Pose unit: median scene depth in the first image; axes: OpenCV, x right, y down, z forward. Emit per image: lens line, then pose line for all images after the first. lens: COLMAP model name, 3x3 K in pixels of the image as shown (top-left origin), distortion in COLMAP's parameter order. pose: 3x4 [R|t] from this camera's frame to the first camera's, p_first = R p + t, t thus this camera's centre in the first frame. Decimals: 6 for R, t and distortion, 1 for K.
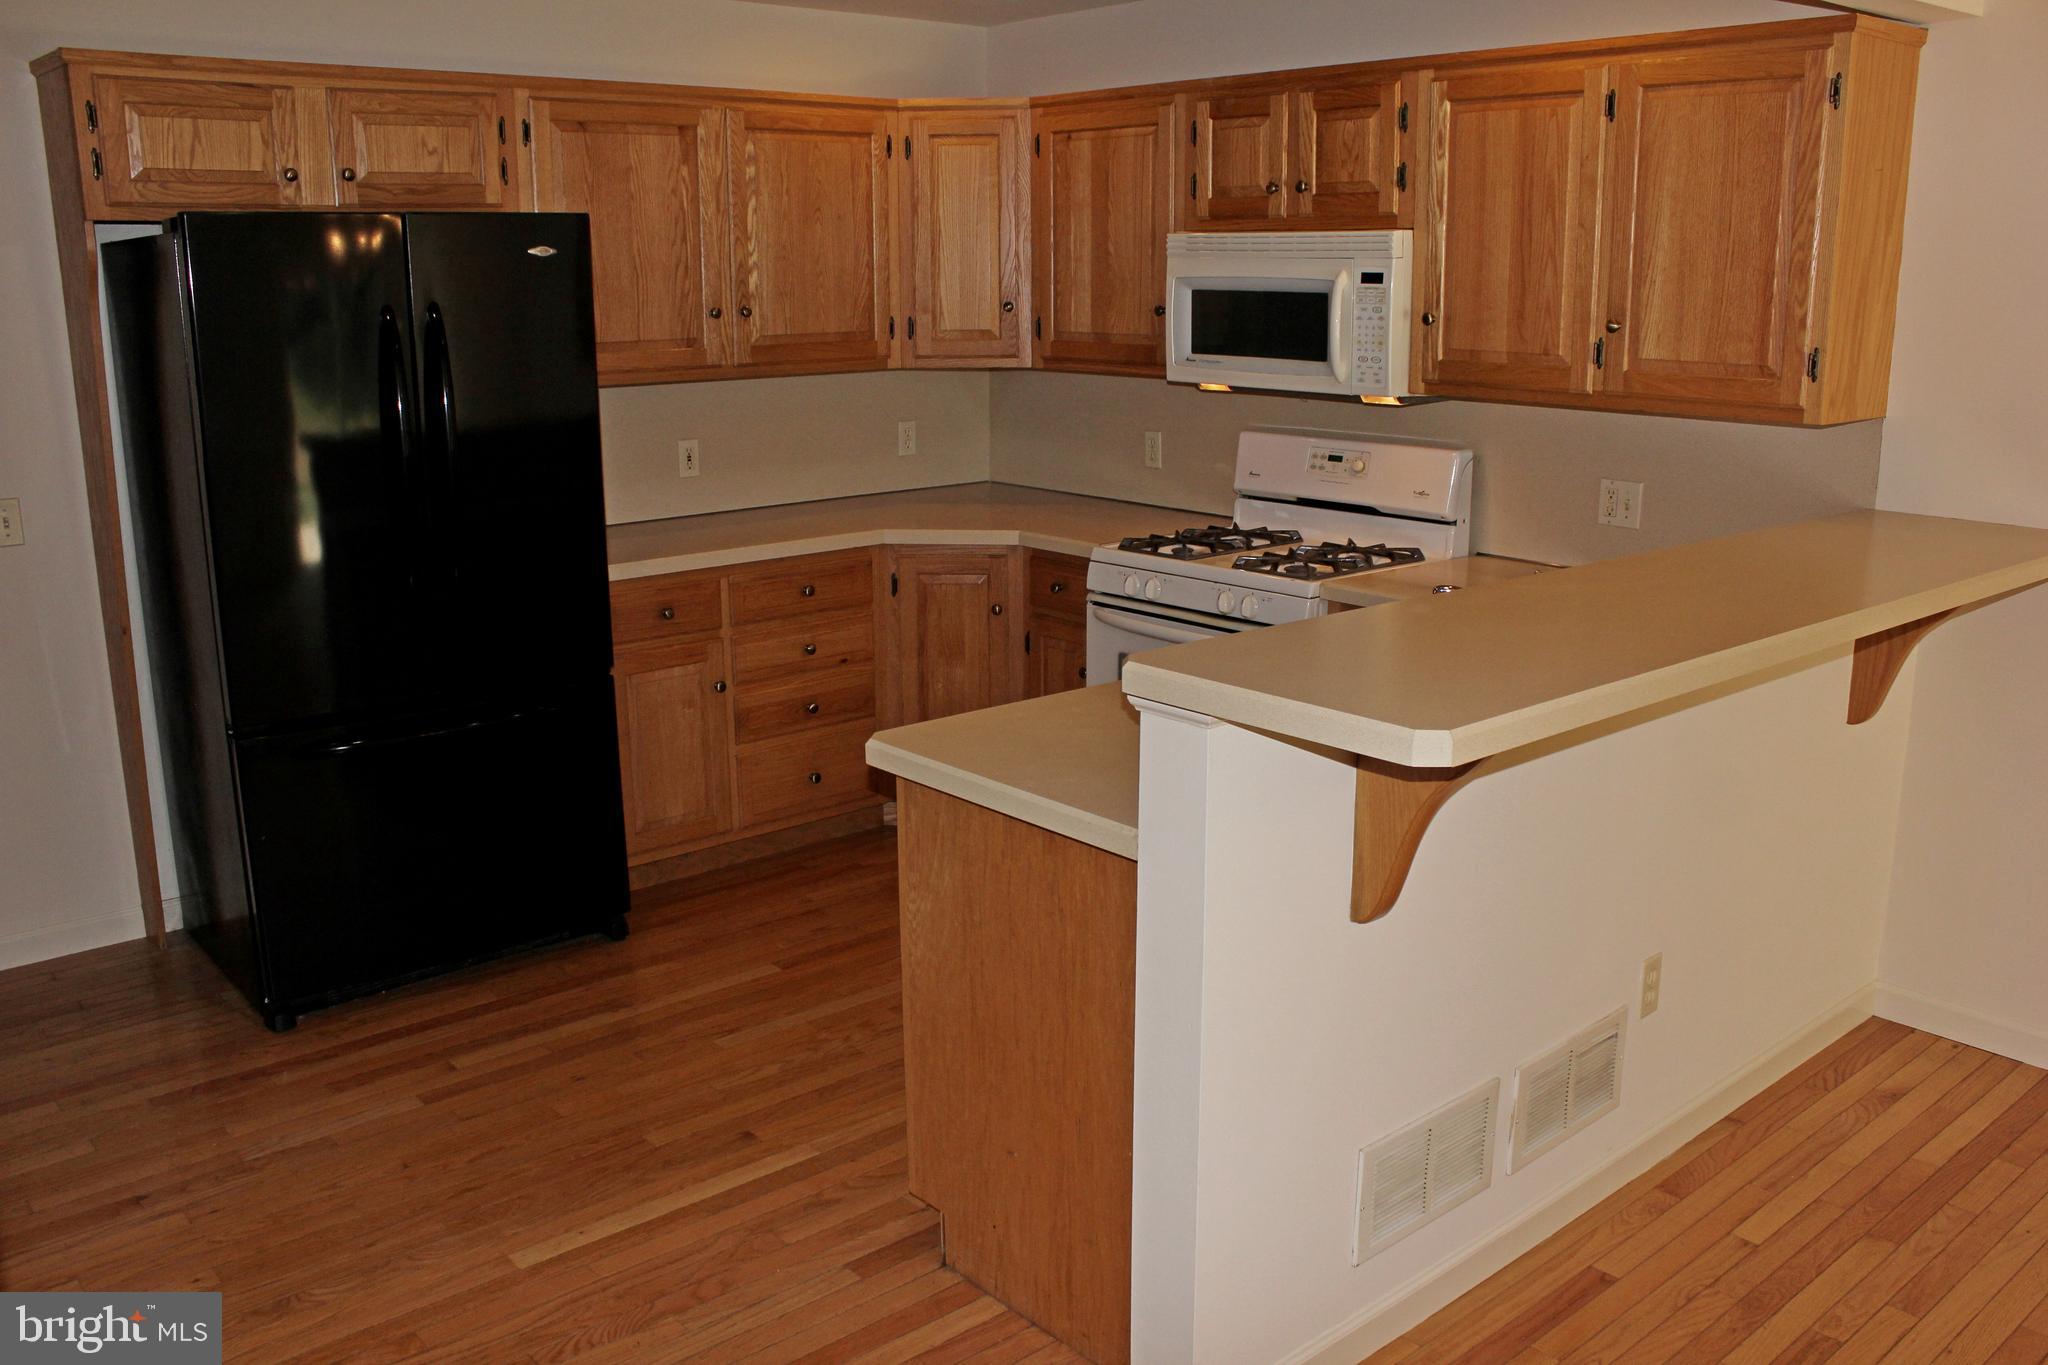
lens RADIAL K [[1712.2, 0, 1035.6], [0, 1712.2, 682.8], [0, 0, 1]] dist [-0.165900, 0.144430]
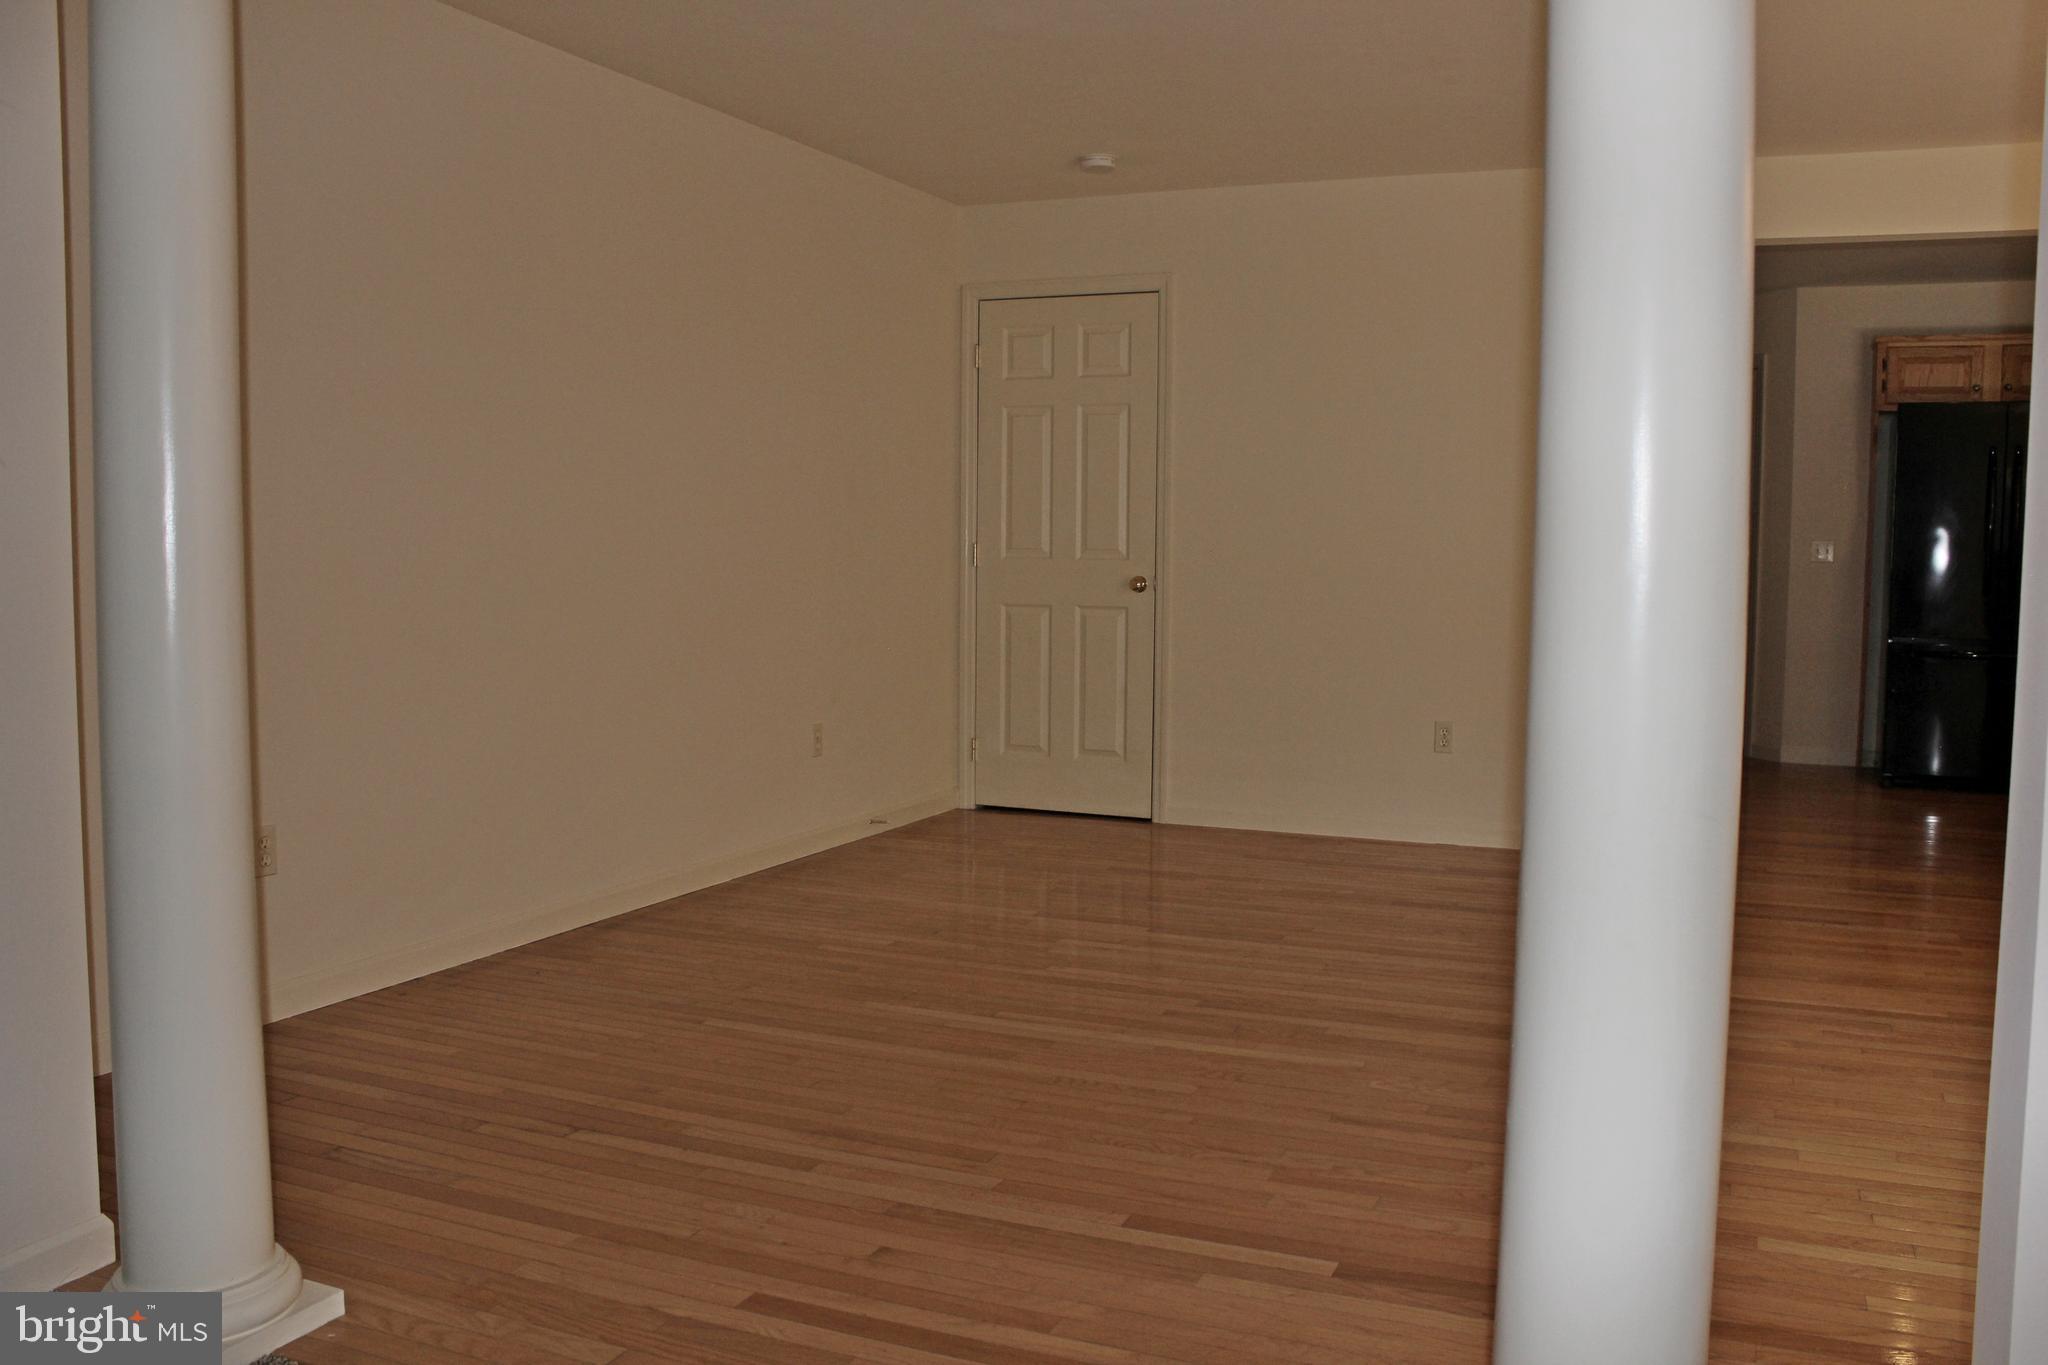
lens RADIAL K [[1712.2, 0, 1035.6], [0, 1712.2, 682.8], [0, 0, 1]] dist [-0.165900, 0.144430]
pose [[0.424003, 0.081162, -0.902017, 0.846420], [-0.225290, 0.974121, -0.018250, 0.319971], [0.877192, 0.210954, 0.431315, -0.758647]]
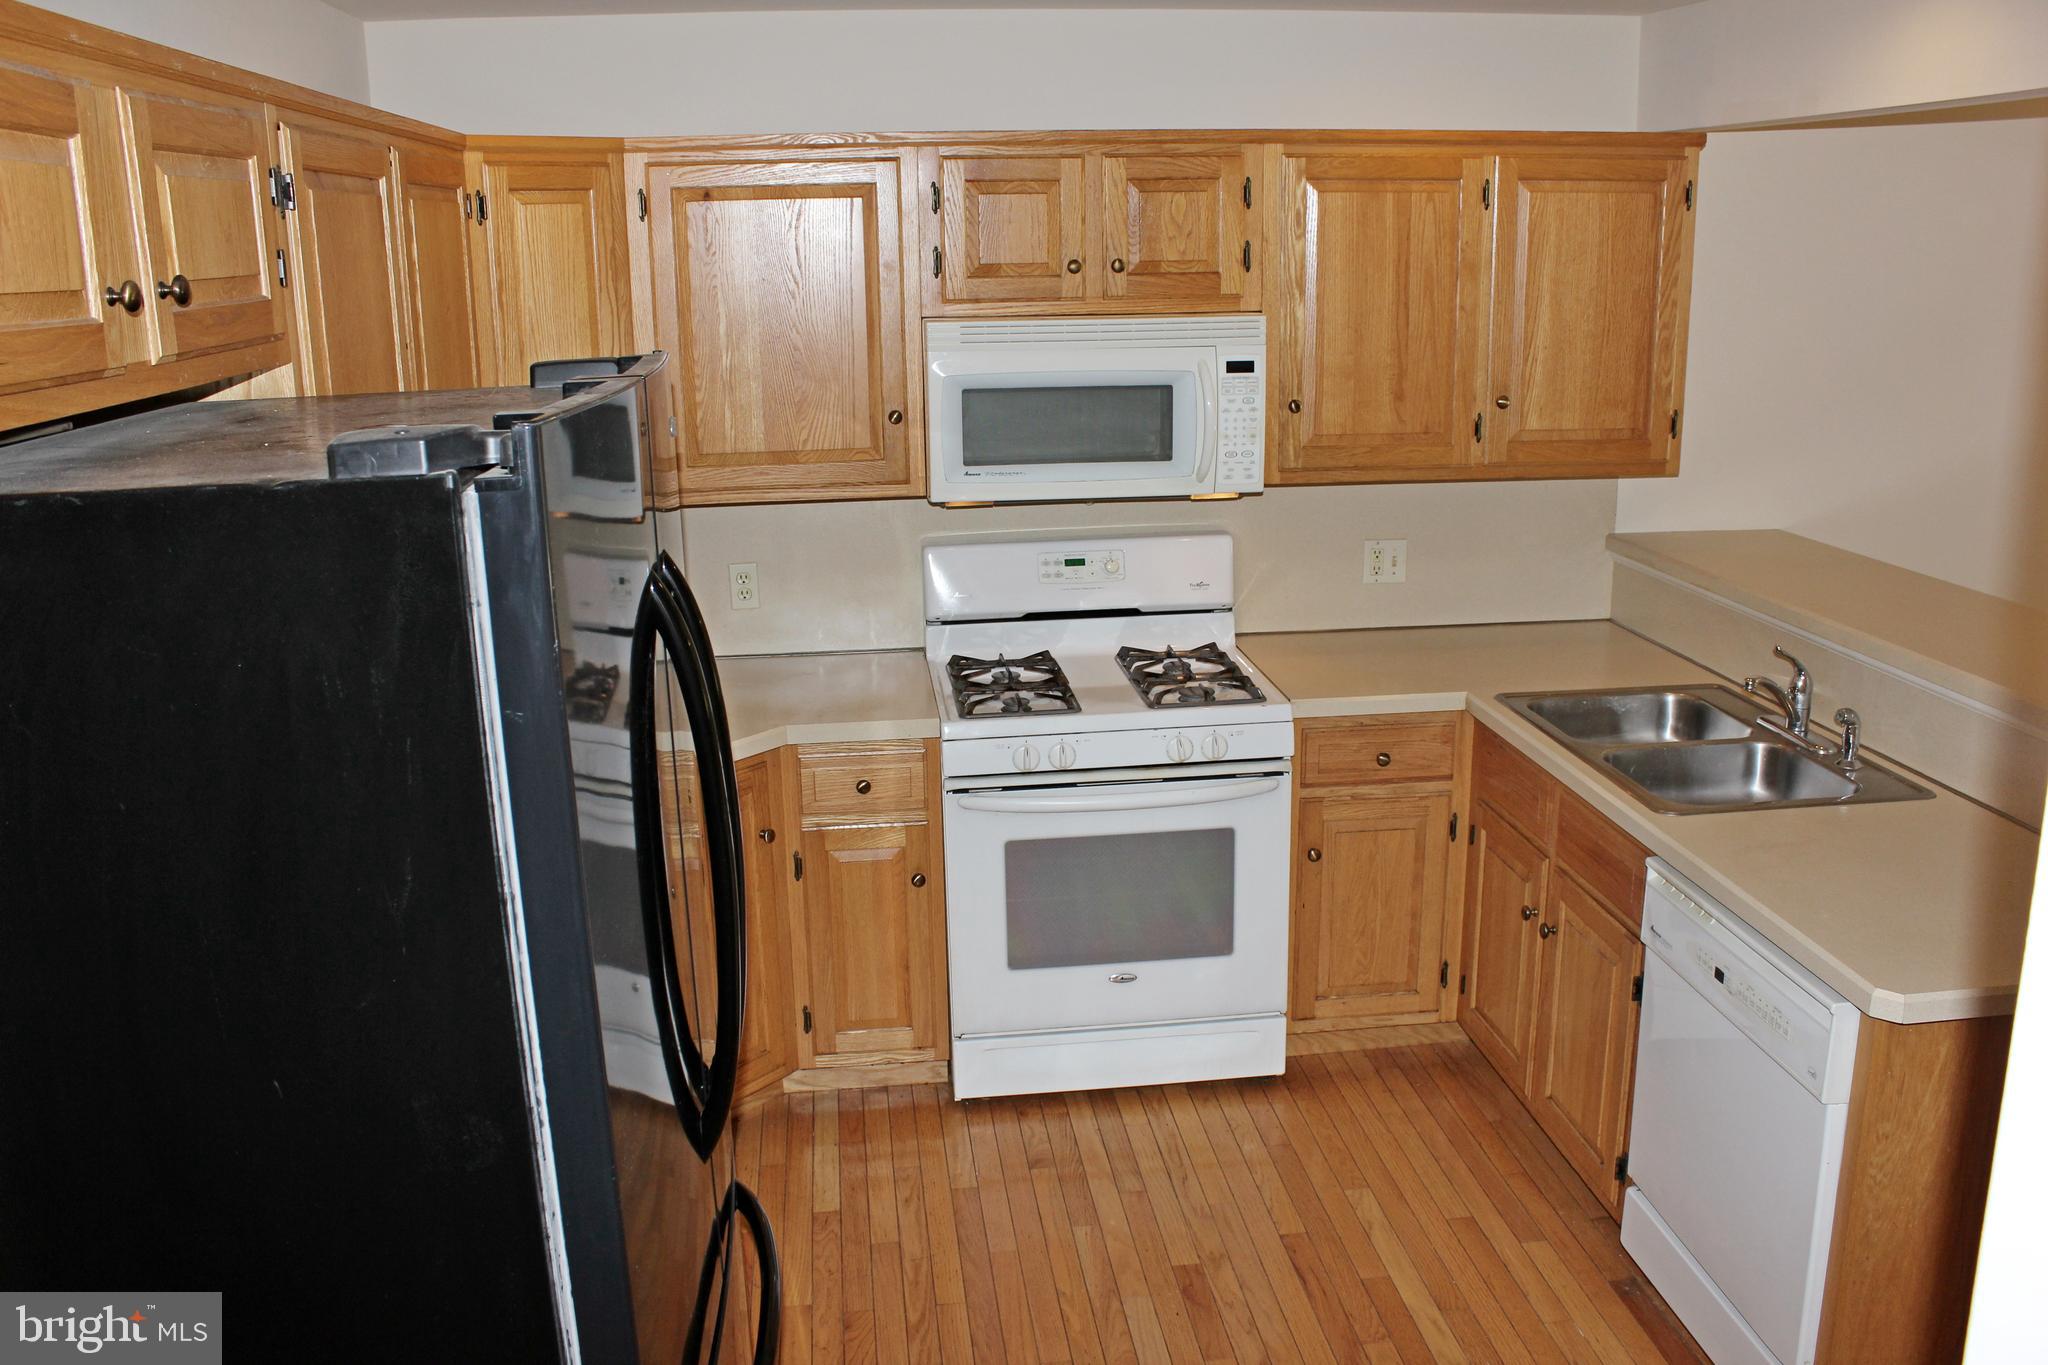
lens RADIAL K [[1712.2, 0, 1035.6], [0, 1712.2, 682.8], [0, 0, 1]] dist [-0.165900, 0.144430]
pose [[0.566036, -0.217804, 0.795088, -0.623434], [0.209823, 0.970768, 0.116553, -0.198733], [-0.797231, 0.100855, 0.595189, 0.539661]]
